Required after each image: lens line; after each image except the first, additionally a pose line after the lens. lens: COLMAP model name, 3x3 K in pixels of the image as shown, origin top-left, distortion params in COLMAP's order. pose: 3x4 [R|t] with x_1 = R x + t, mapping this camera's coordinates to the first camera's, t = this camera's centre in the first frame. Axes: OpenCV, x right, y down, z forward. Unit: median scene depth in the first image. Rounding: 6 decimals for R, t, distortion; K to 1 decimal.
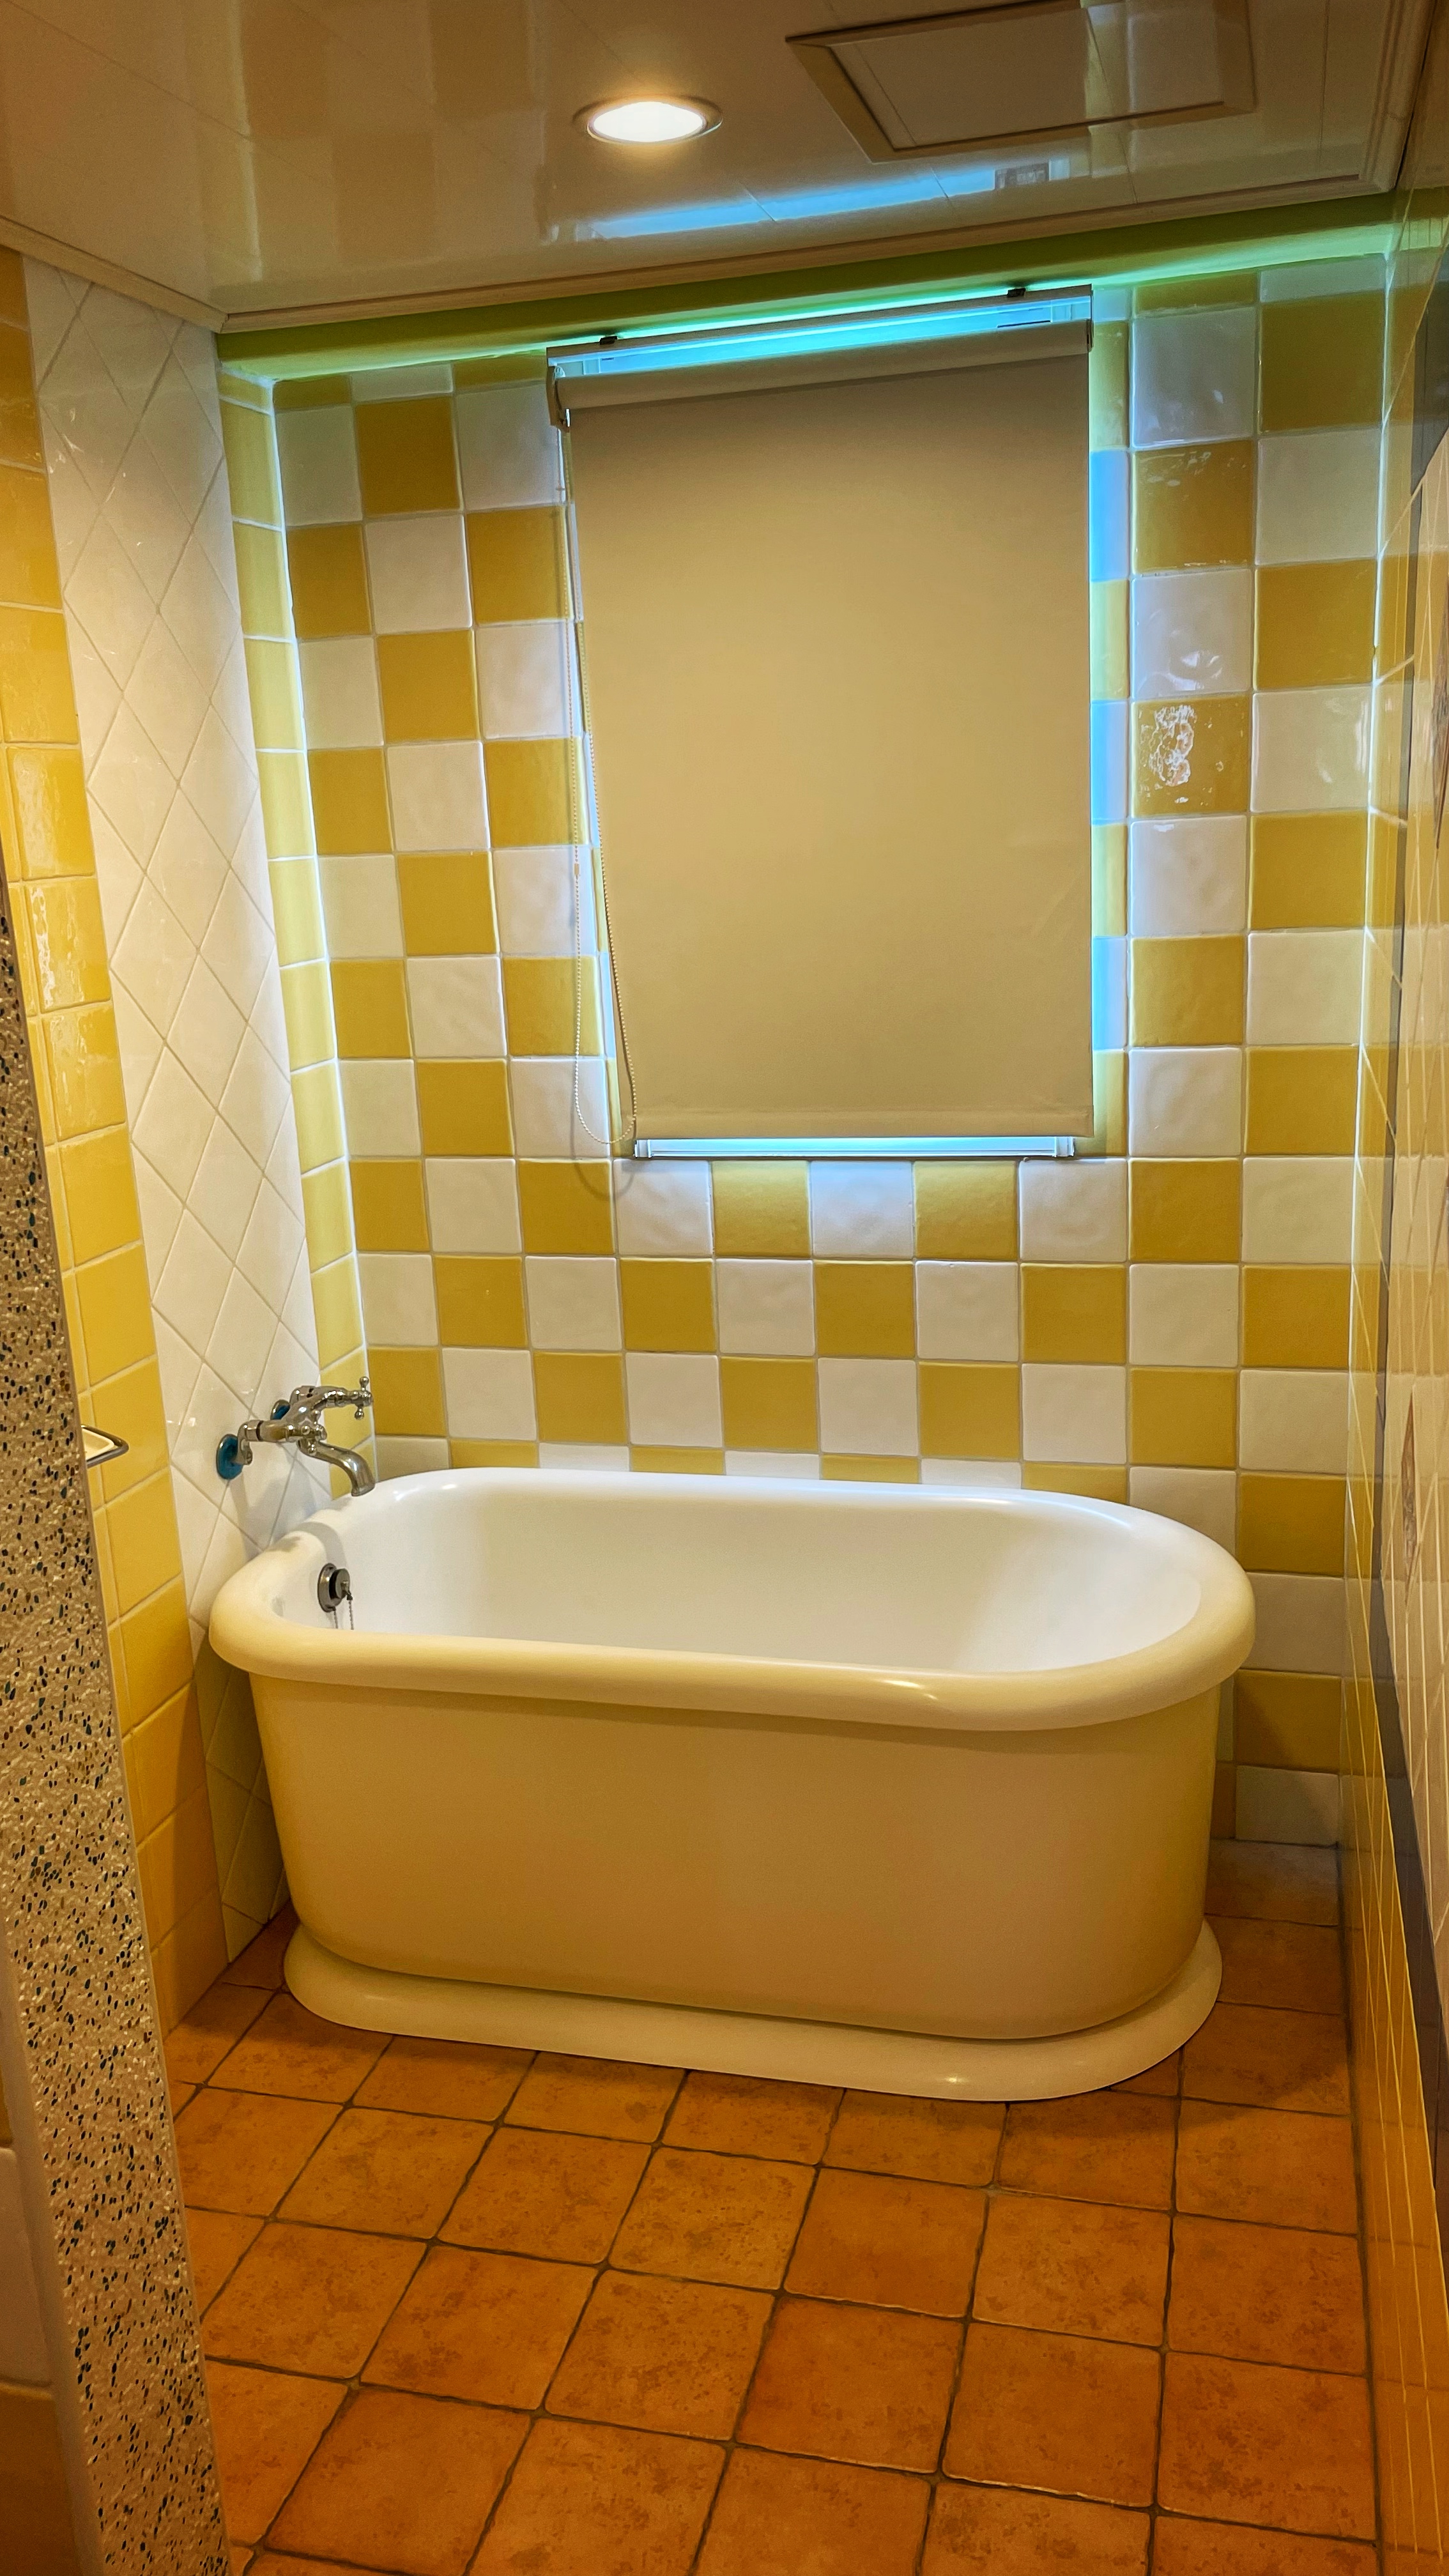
lens RADIAL K [[1959.6, 0, 724.5], [0, 1959.6, 1288.0], [0, 0, 1]] dist [0.097996, -0.139450]
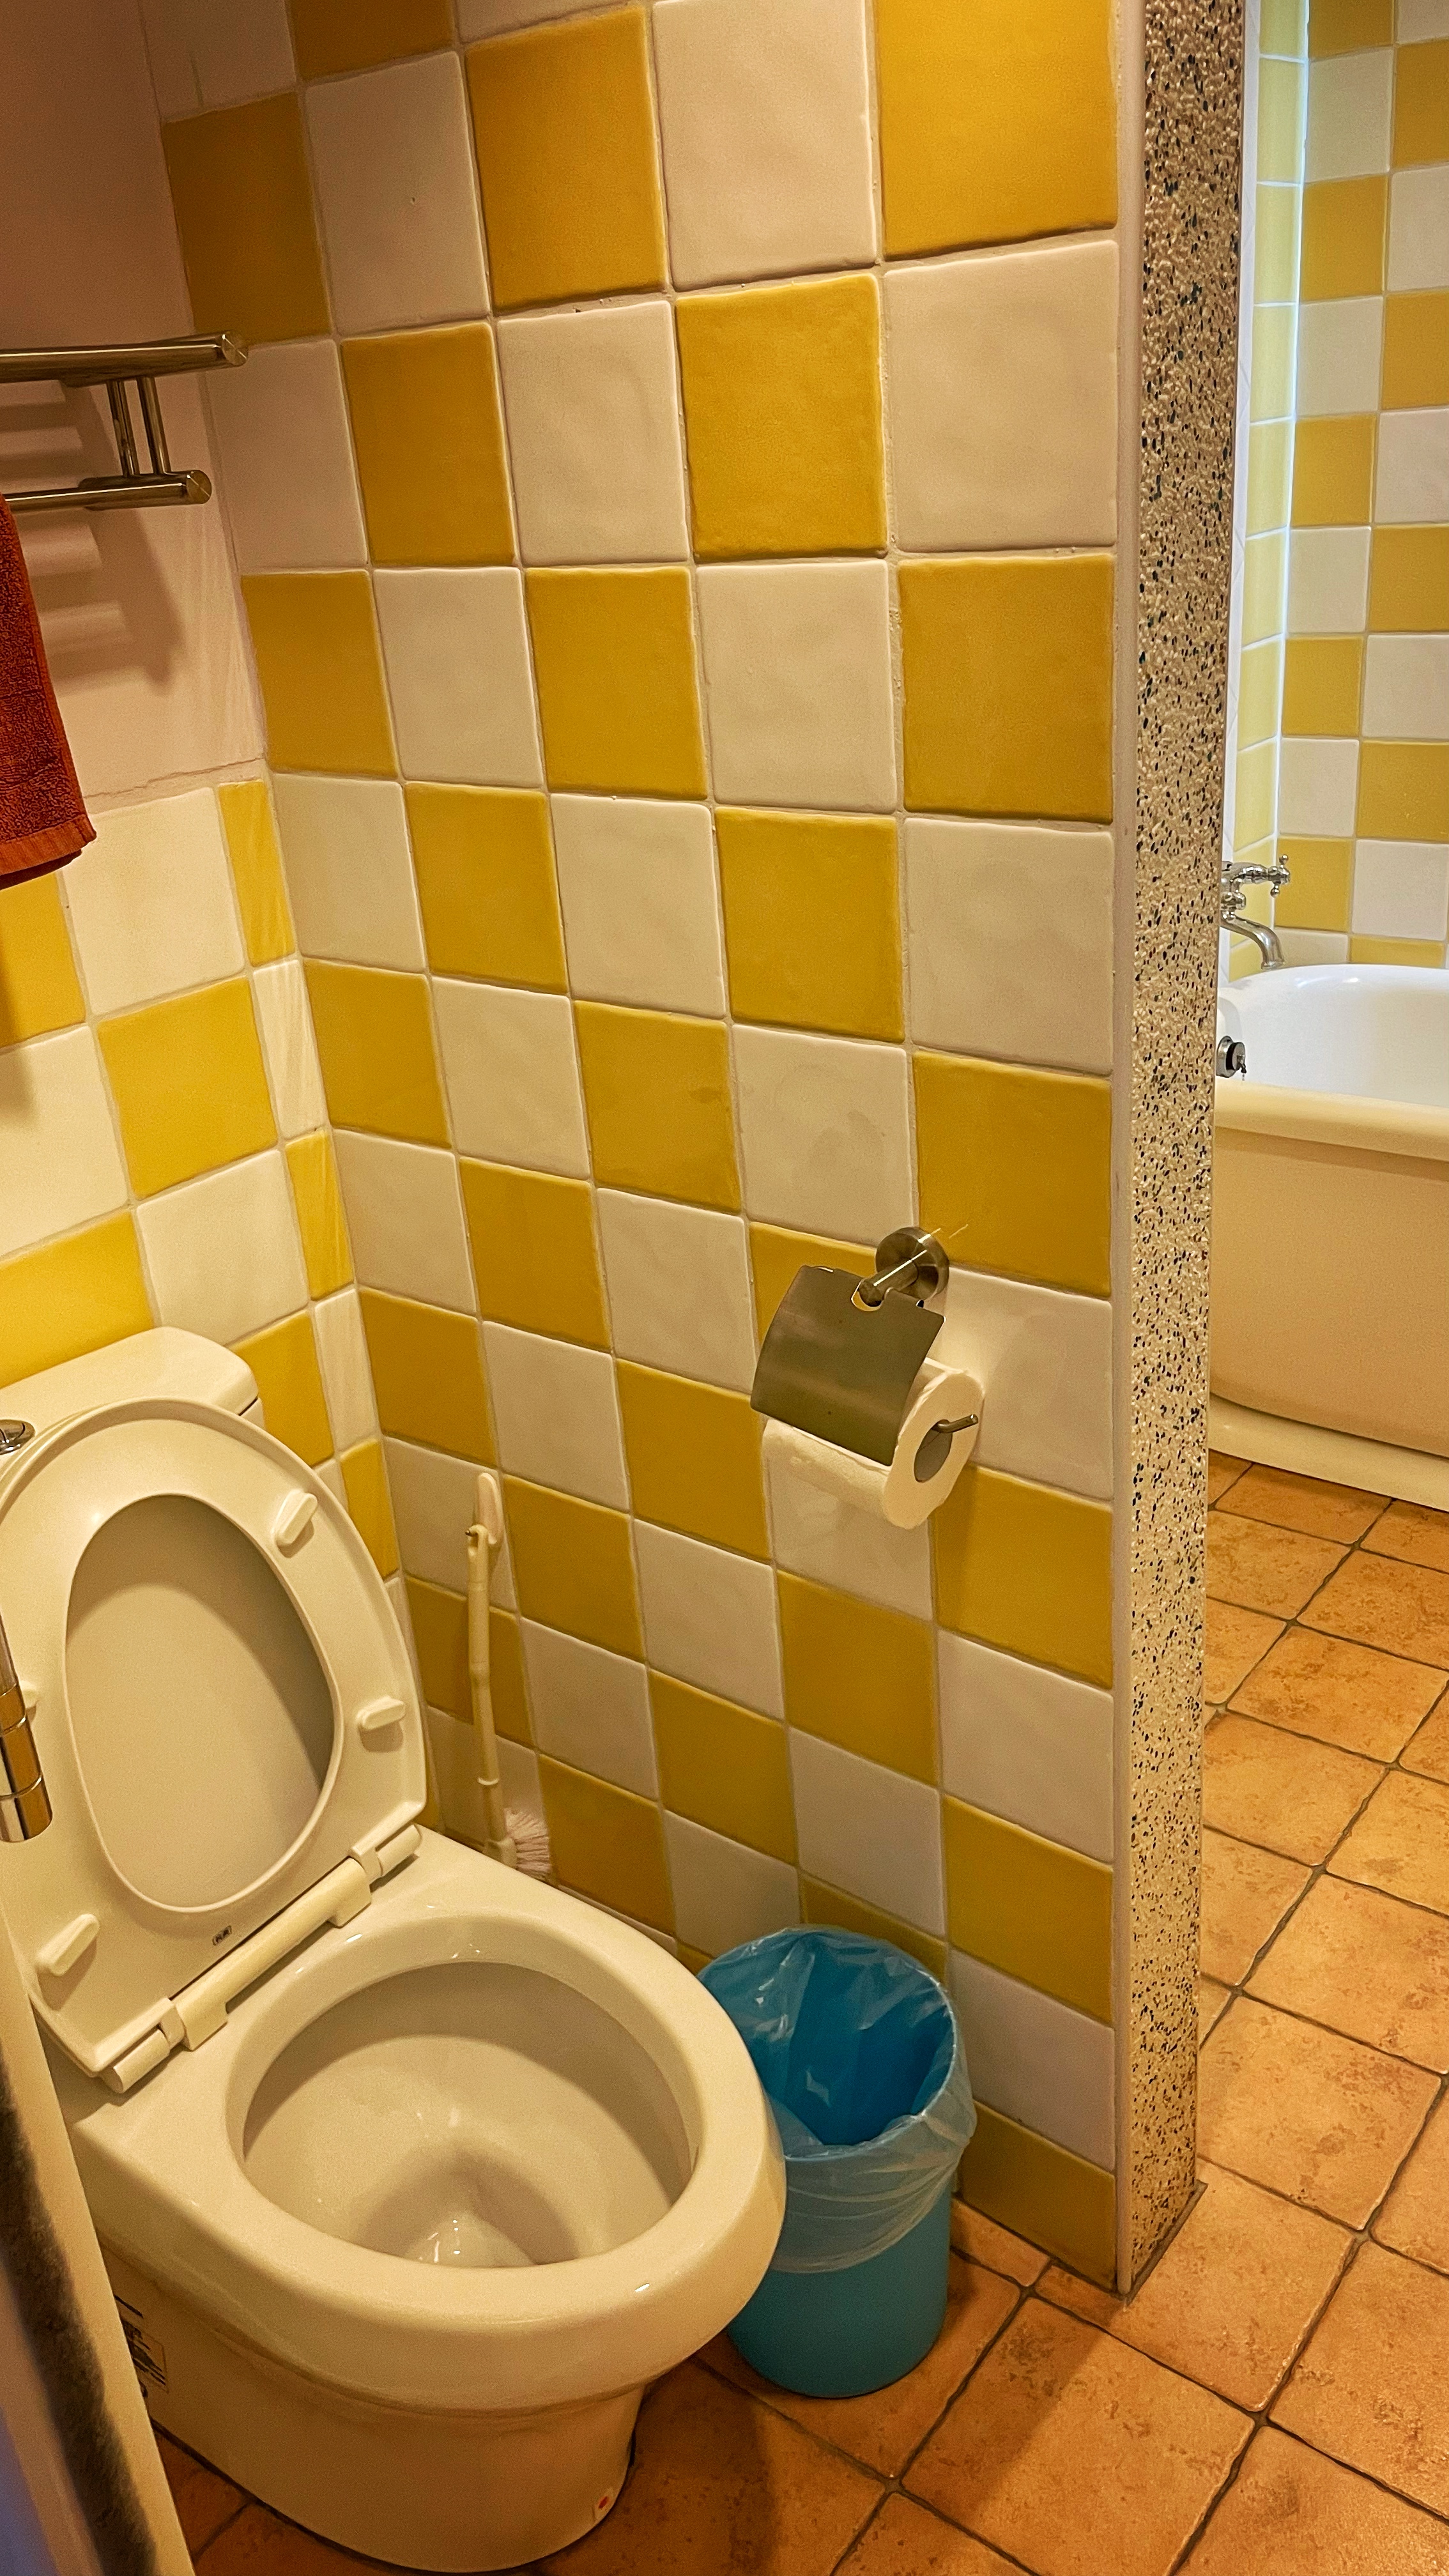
lens RADIAL K [[1963.5, 0, 718.6], [0, 1963.5, 1271.7], [0, 0, 1]] dist [0.107495, -0.150182]
pose [[0.922467, 0.132358, -0.362680, -0.072070], [-0.061857, 0.977931, 0.199559, 0.094807], [0.381089, -0.161652, 0.910296, -0.105355]]
